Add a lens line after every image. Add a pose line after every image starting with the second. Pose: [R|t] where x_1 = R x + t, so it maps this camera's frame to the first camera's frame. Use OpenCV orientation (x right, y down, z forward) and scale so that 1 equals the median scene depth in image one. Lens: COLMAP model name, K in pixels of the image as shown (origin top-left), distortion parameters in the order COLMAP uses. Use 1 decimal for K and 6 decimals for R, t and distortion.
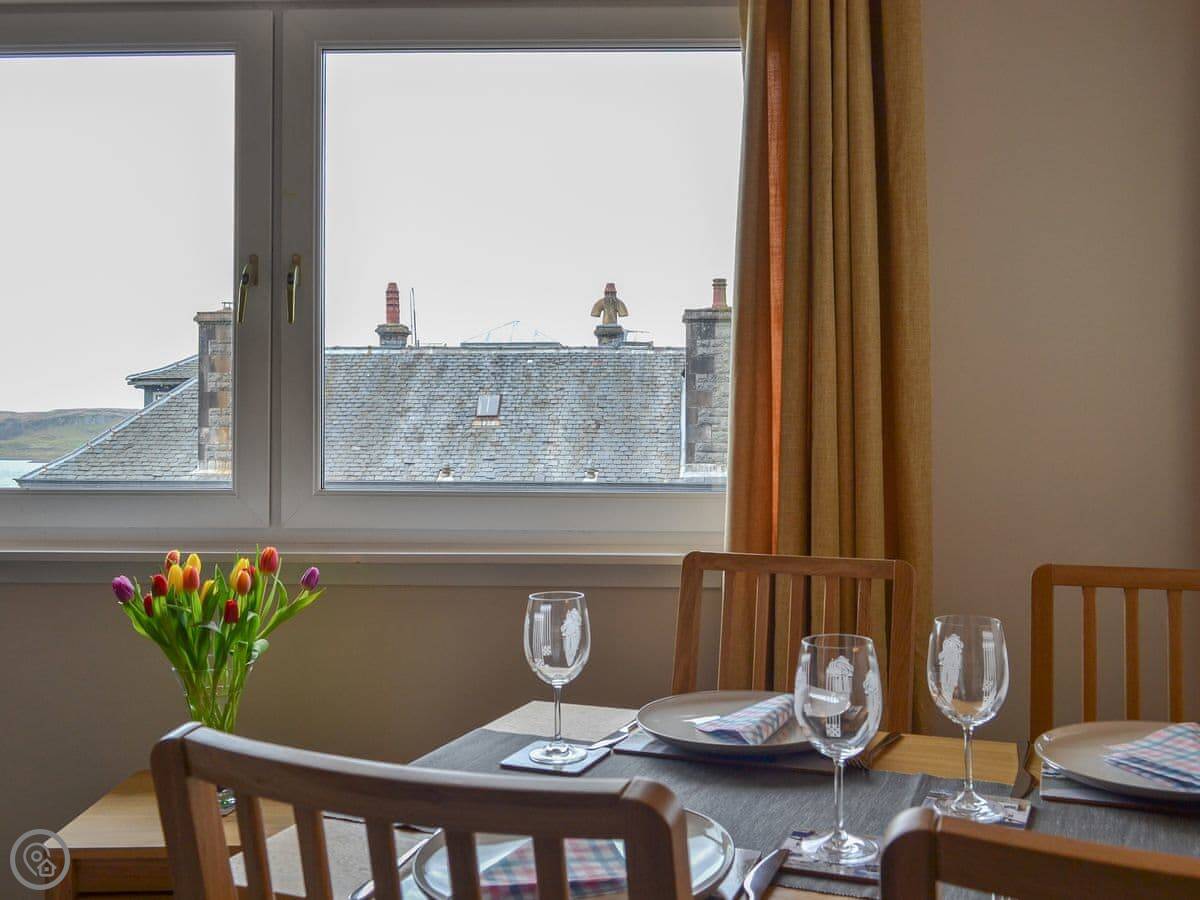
lens RADIAL K [[1029.0, 0, 597.7], [0, 1029.0, 471.1], [0, 0, 1]] dist [-0.010836, -0.001663]
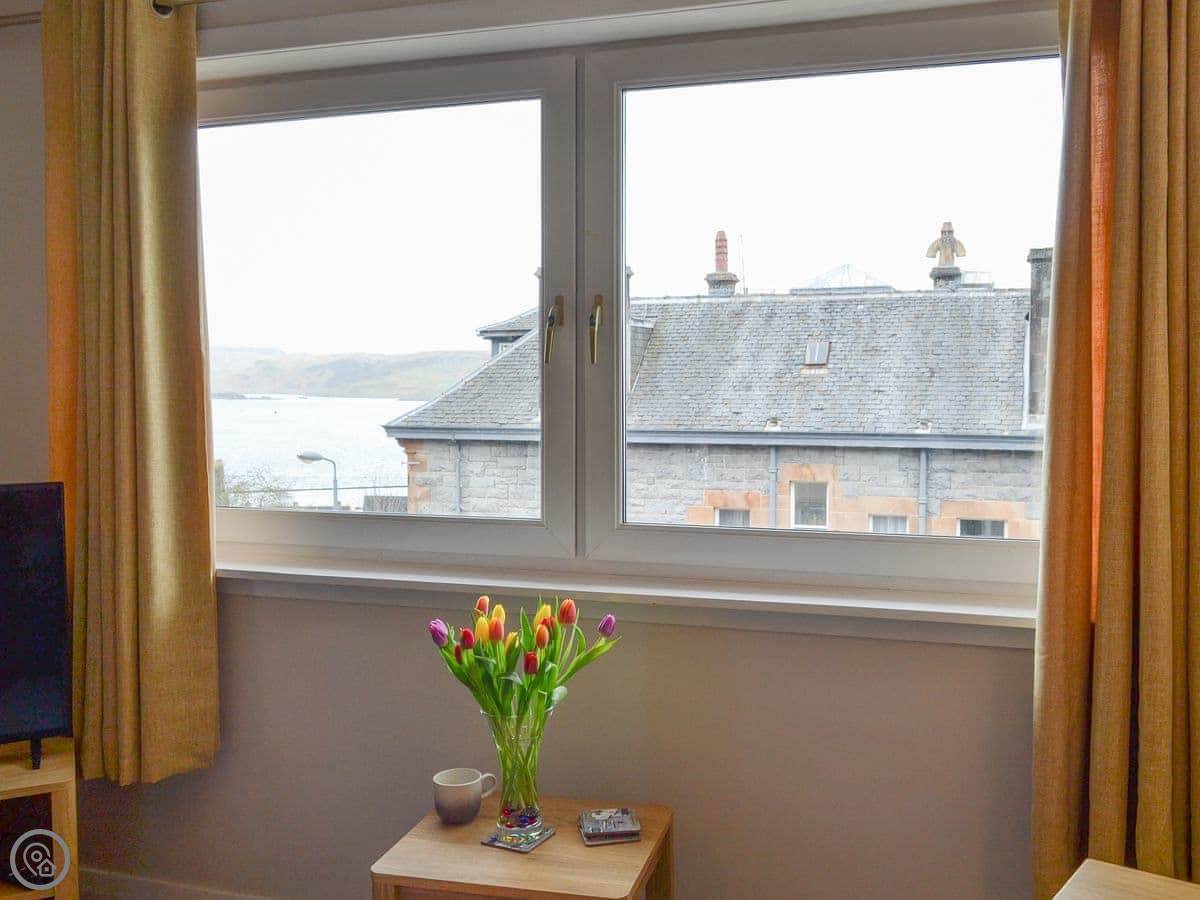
lens RADIAL K [[1042.3, 0, 659.9], [0, 1042.3, 449.9], [0, 0, 1]] dist [-0.003728, 0.002911]
pose [[0.966721, 0.008736, -0.255684, 0.003768], [0.001114, 0.999264, 0.038353, -0.011071], [0.255831, -0.037361, 0.965999, 0.000838]]
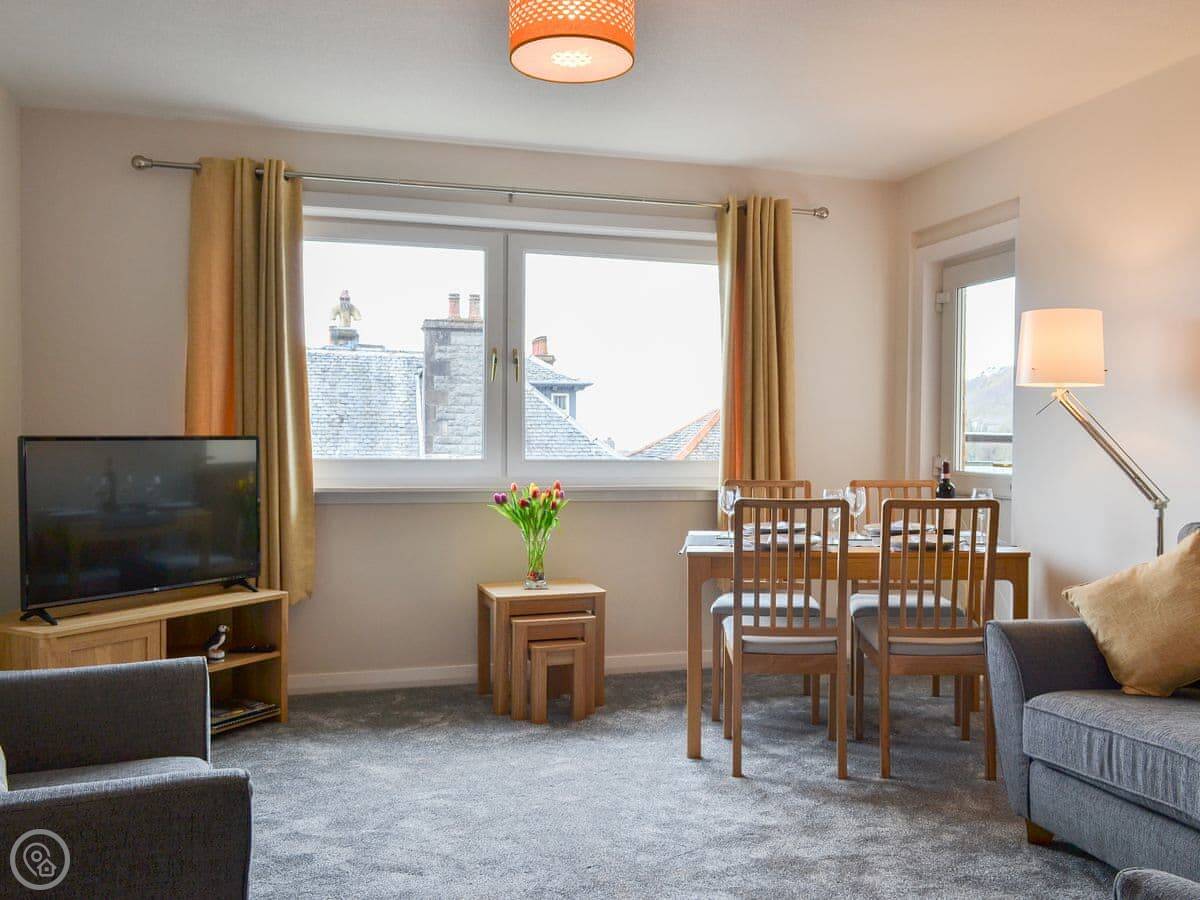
lens RADIAL K [[1013.1, 0, 597.3], [0, 1013.1, 504.8], [0, 0, 1]] dist [-0.005058, 0.001754]
pose [[0.944918, -0.020126, 0.326688, -0.098043], [0.006883, 0.999109, 0.041644, 0.003592], [-0.327235, -0.037102, 0.944214, -0.125216]]
